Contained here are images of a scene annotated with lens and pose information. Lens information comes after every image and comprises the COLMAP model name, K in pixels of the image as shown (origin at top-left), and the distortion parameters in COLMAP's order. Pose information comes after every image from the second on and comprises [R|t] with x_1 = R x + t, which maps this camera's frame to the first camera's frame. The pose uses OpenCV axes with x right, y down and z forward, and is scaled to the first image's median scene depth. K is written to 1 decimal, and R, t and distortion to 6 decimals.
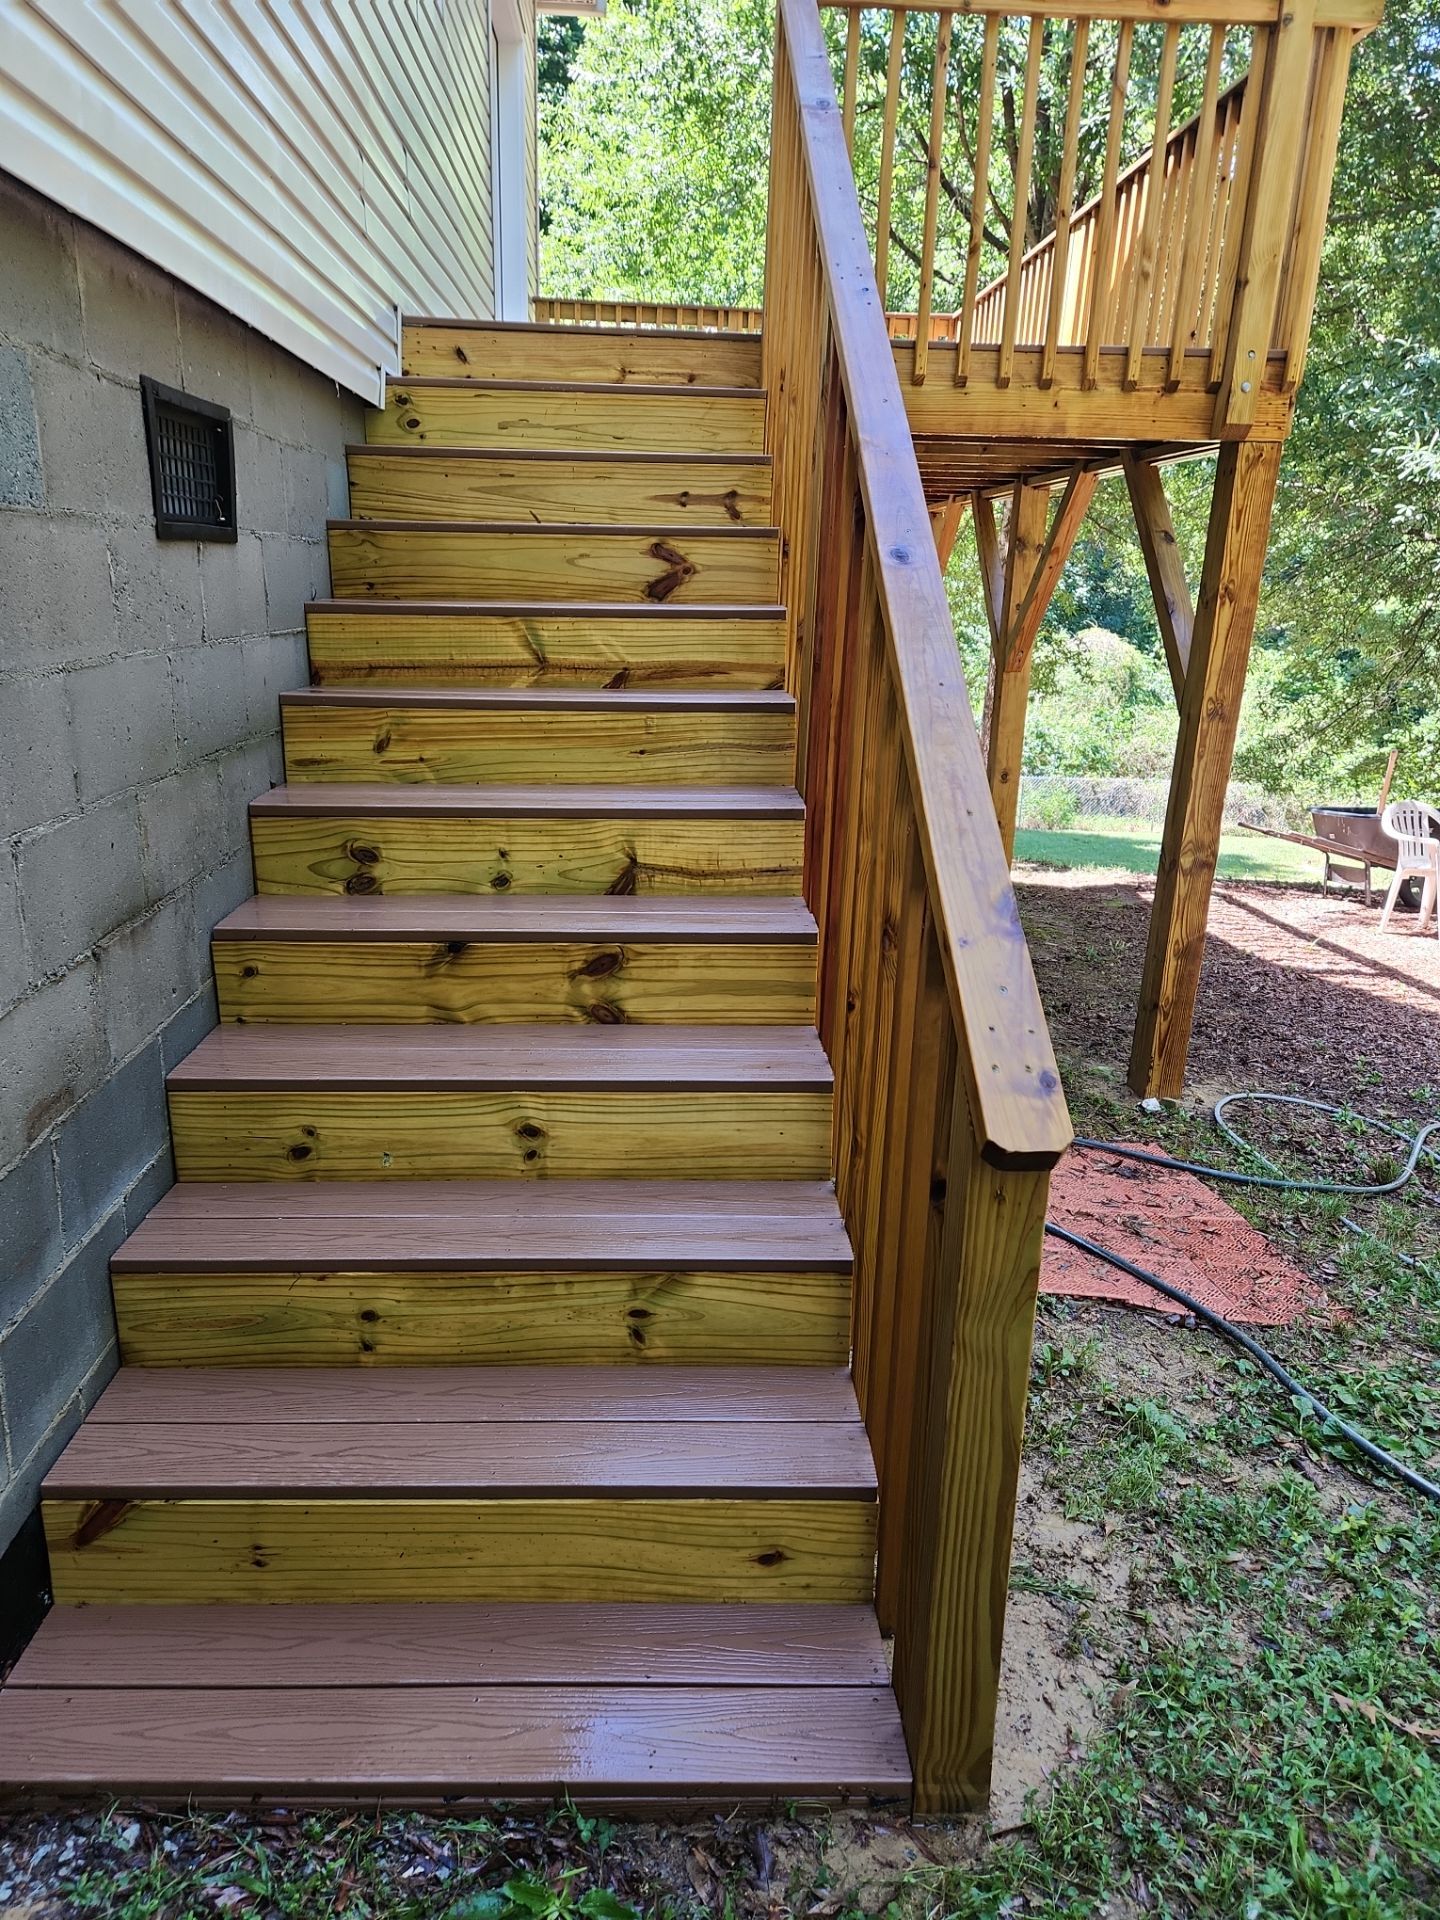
lens RADIAL K [[1295.9, 0, 719.2], [0, 1295.9, 970.4], [0, 0, 1]] dist [0.026952, -0.015394]
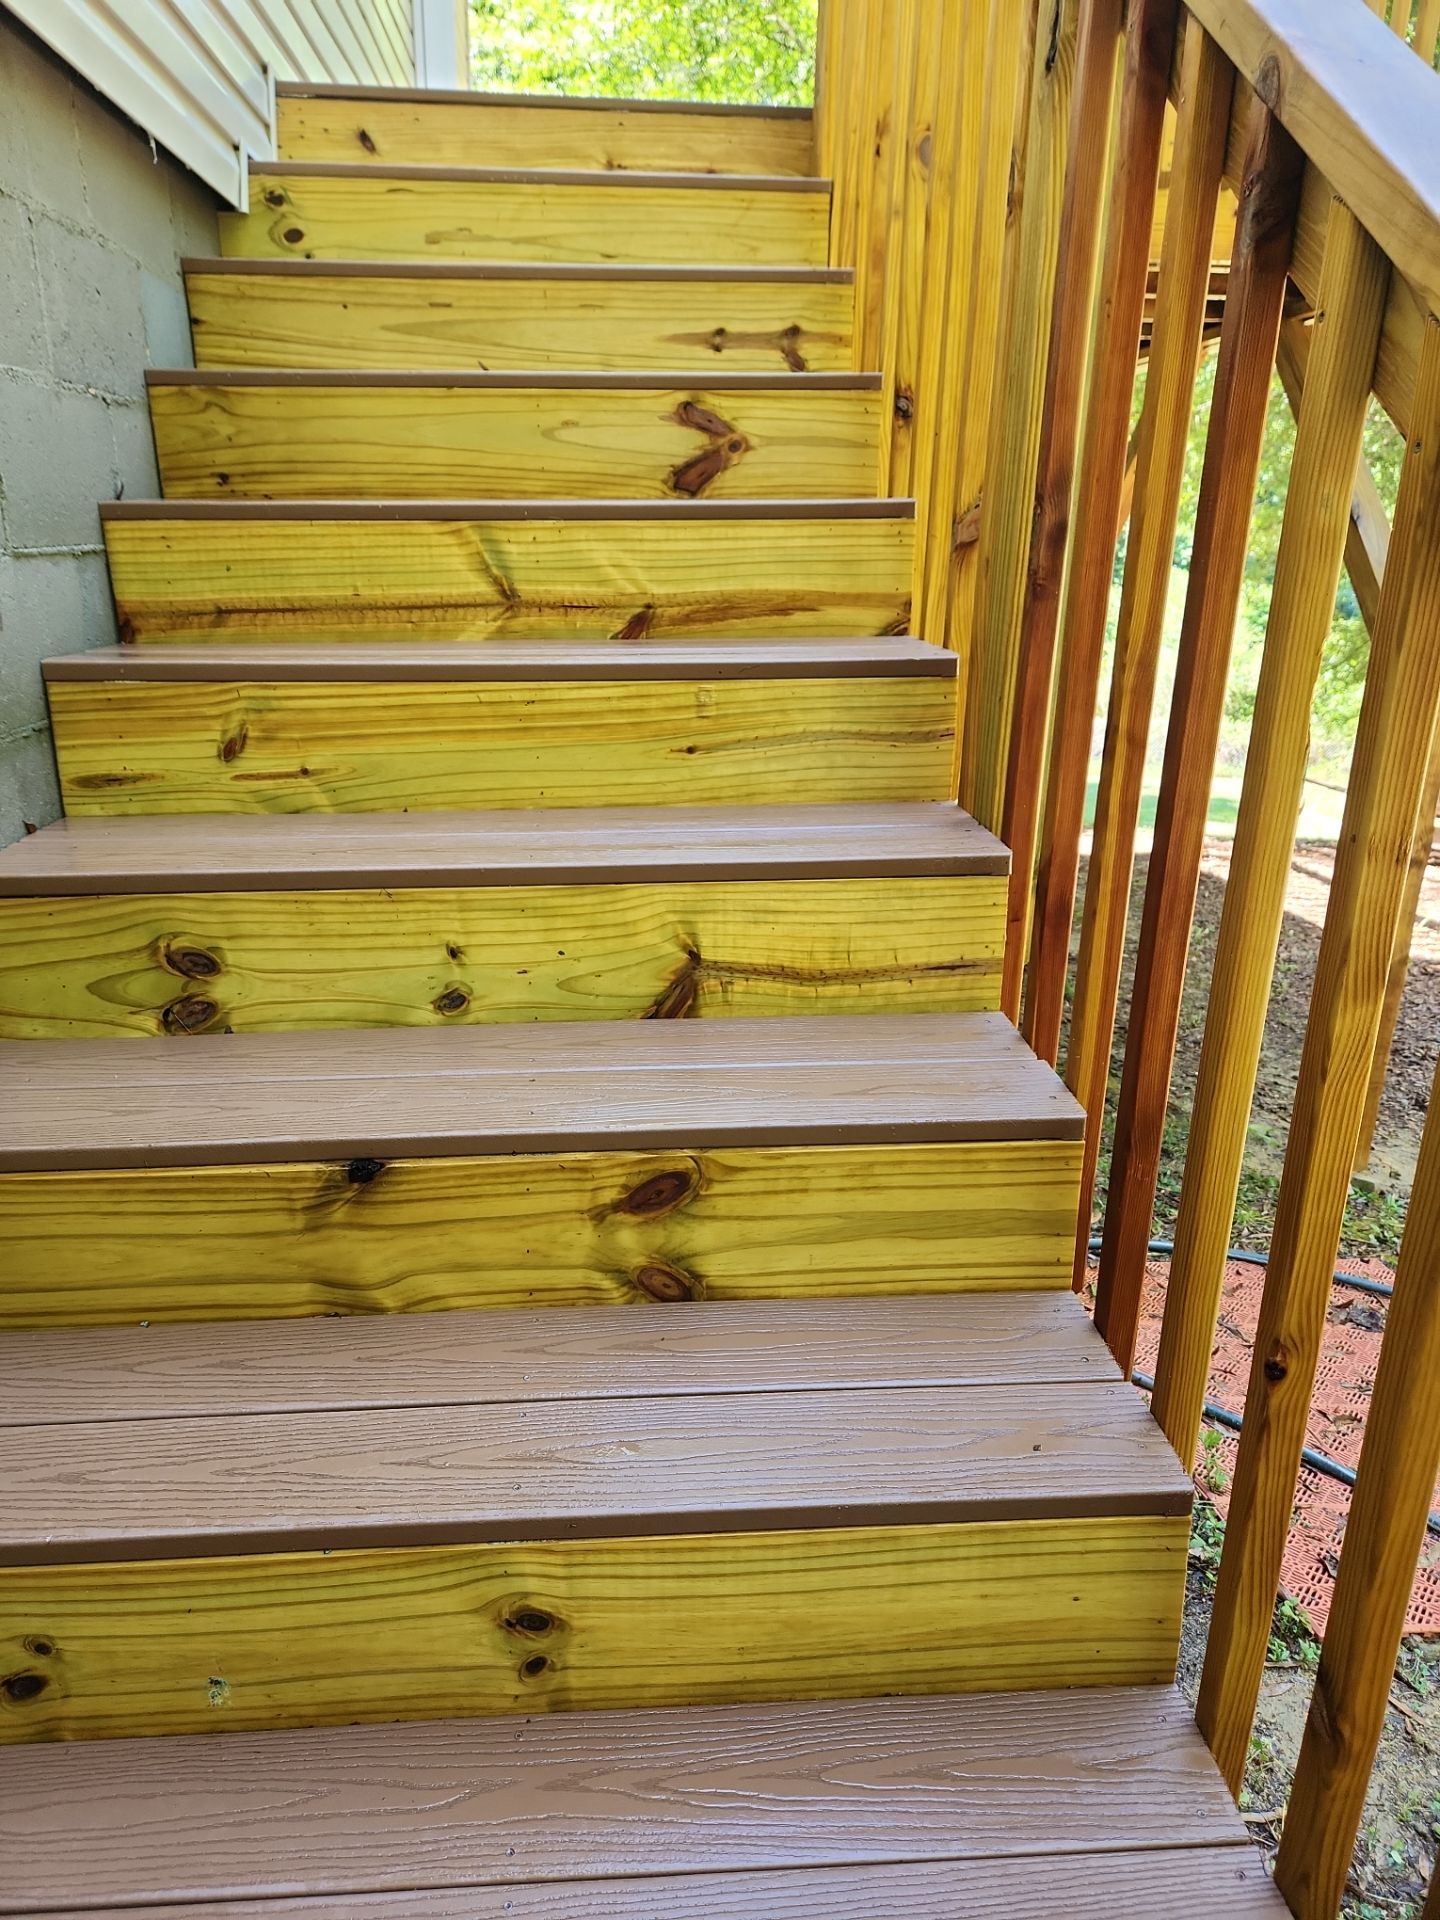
lens RADIAL K [[1295.9, 0, 708.3], [0, 1295.9, 952.6], [0, 0, 1]] dist [0.026952, -0.015394]
pose [[0.999312, -0.026537, 0.025916, -0.069801], [0.025821, 0.999286, 0.027565, -0.095044], [-0.026629, -0.026877, 0.999284, 0.427201]]
